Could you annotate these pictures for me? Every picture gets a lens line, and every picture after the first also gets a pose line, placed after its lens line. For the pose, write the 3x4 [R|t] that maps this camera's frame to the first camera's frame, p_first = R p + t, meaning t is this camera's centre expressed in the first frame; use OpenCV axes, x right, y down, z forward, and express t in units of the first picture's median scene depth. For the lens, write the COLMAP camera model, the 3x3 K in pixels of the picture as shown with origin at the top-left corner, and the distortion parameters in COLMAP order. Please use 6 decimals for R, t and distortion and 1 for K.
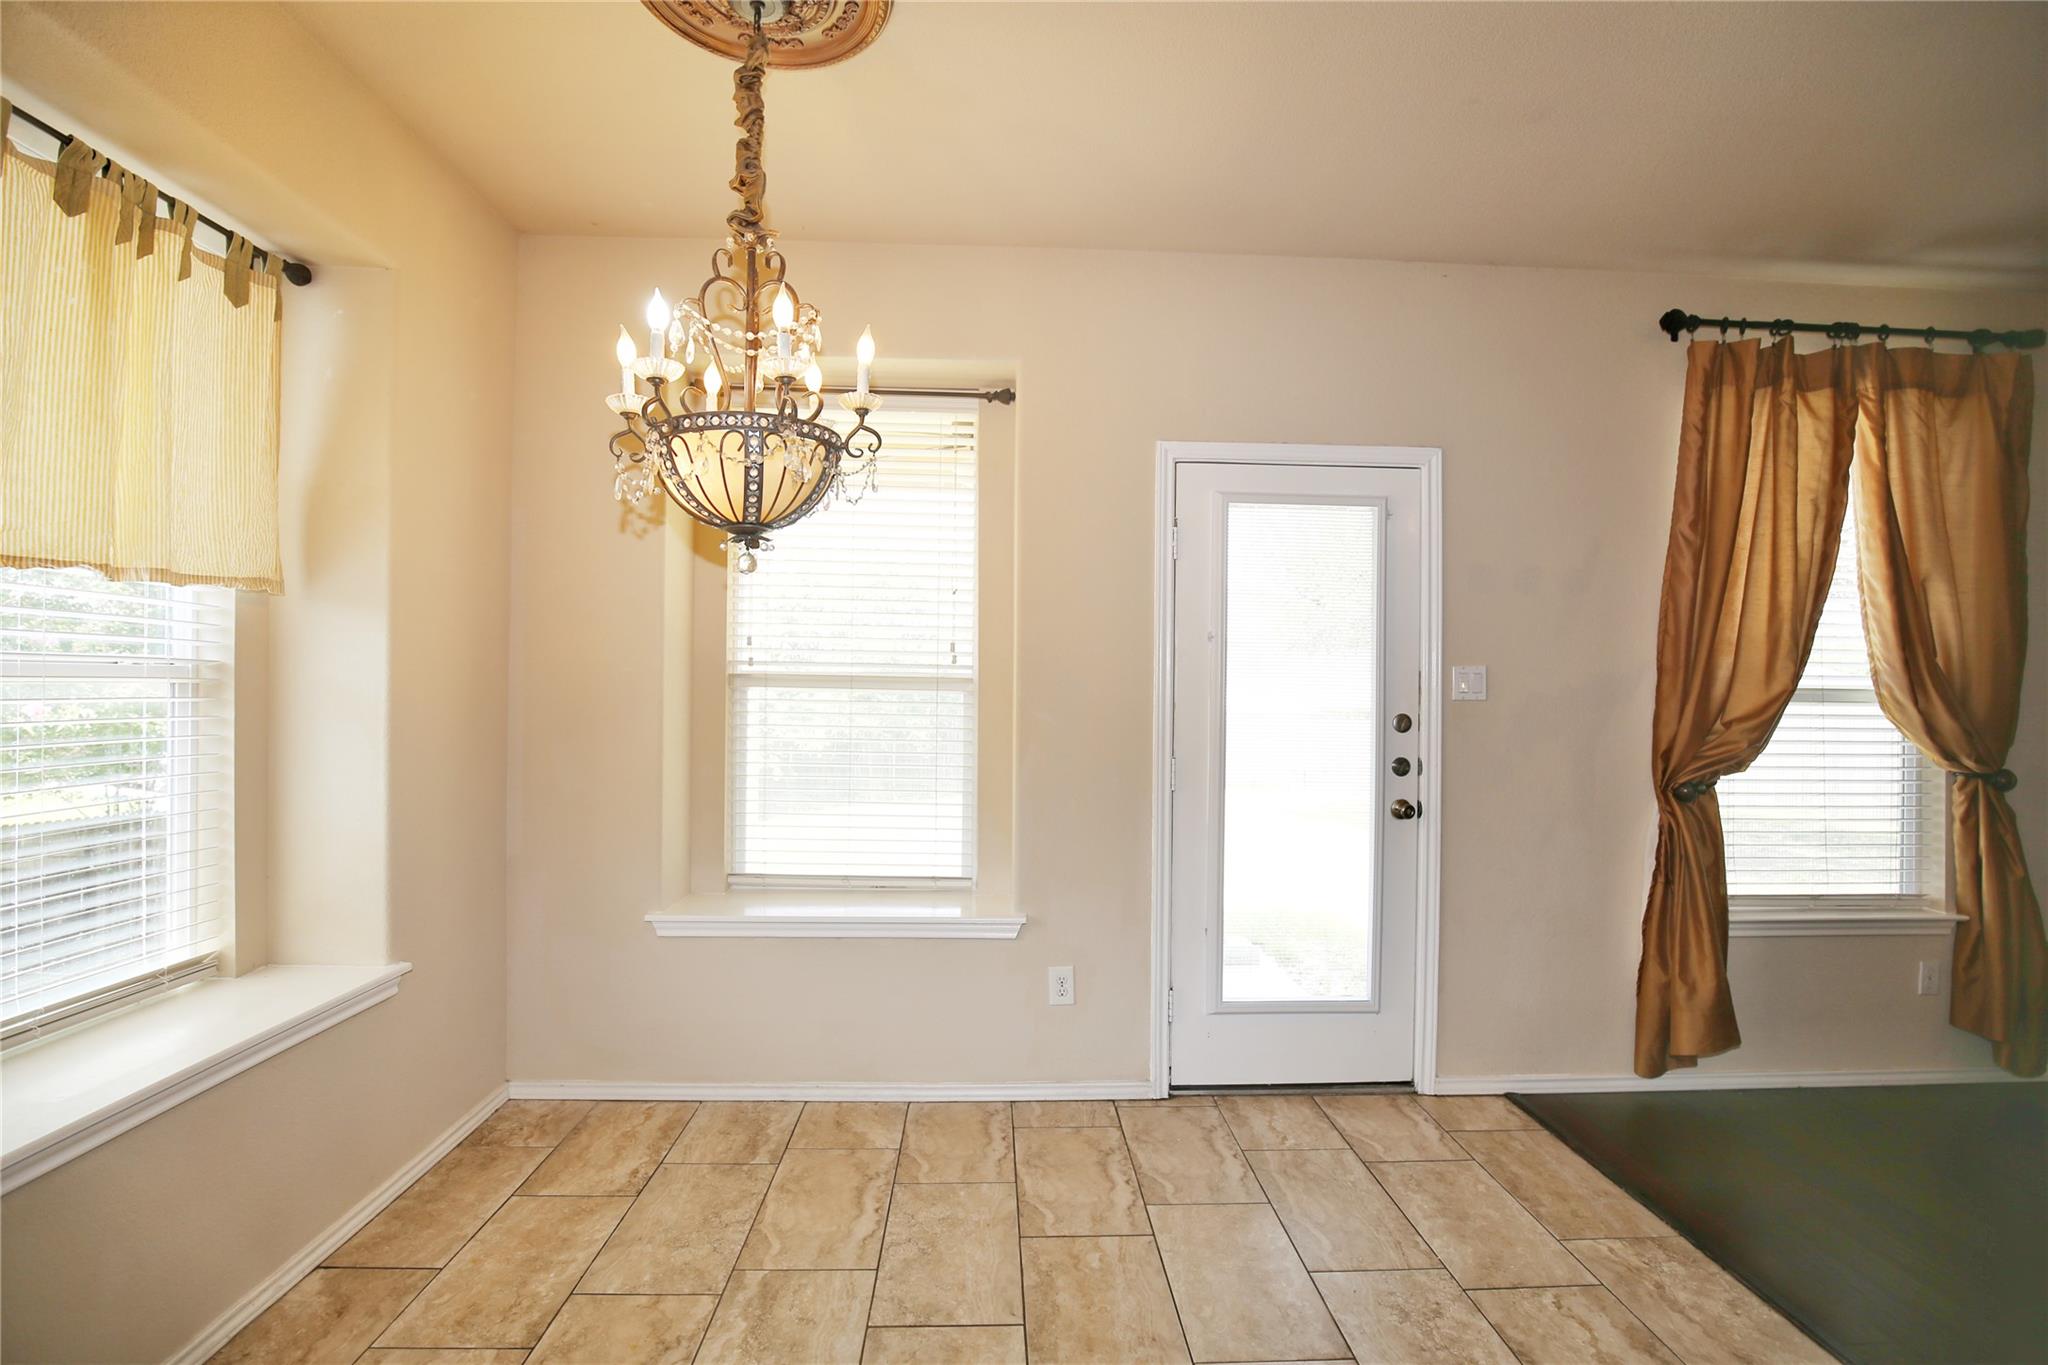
lens RADIAL K [[952.2, 0, 1031.9], [0, 952.2, 677.2], [0, 0, 1]] dist [-0.030617, 0.004542]
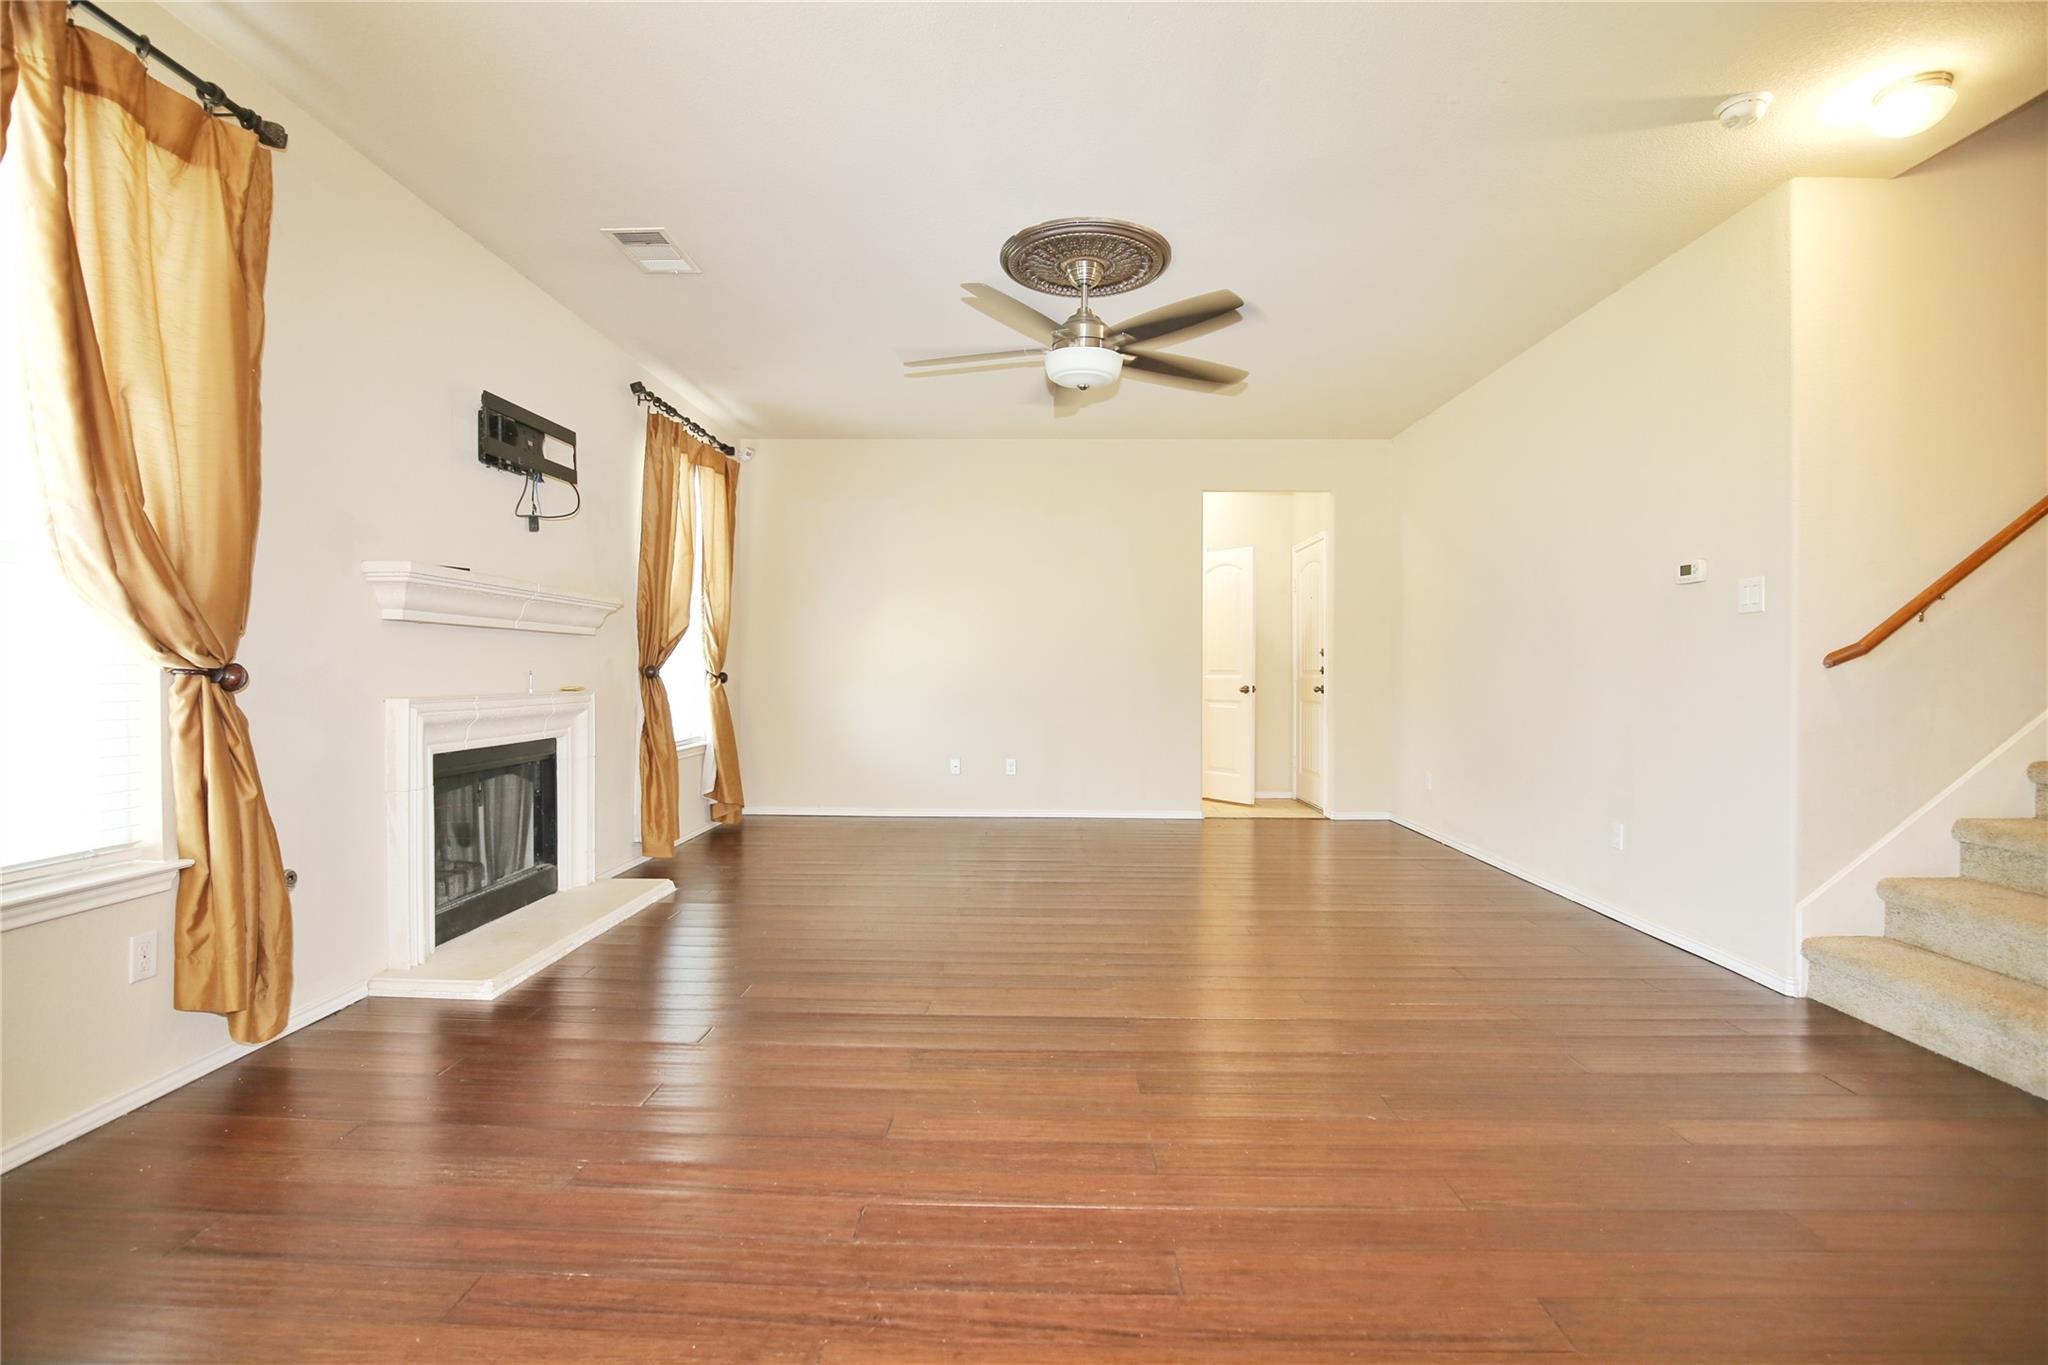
lens RADIAL K [[952.2, 0, 1041.3], [0, 952.2, 683.5], [0, 0, 1]] dist [-0.030617, 0.004542]
pose [[0.060570, -0.024159, 0.997872, 0.303274], [-0.015590, 0.999562, 0.025146, 0.085861], [-0.998042, -0.017080, 0.060167, 0.268972]]
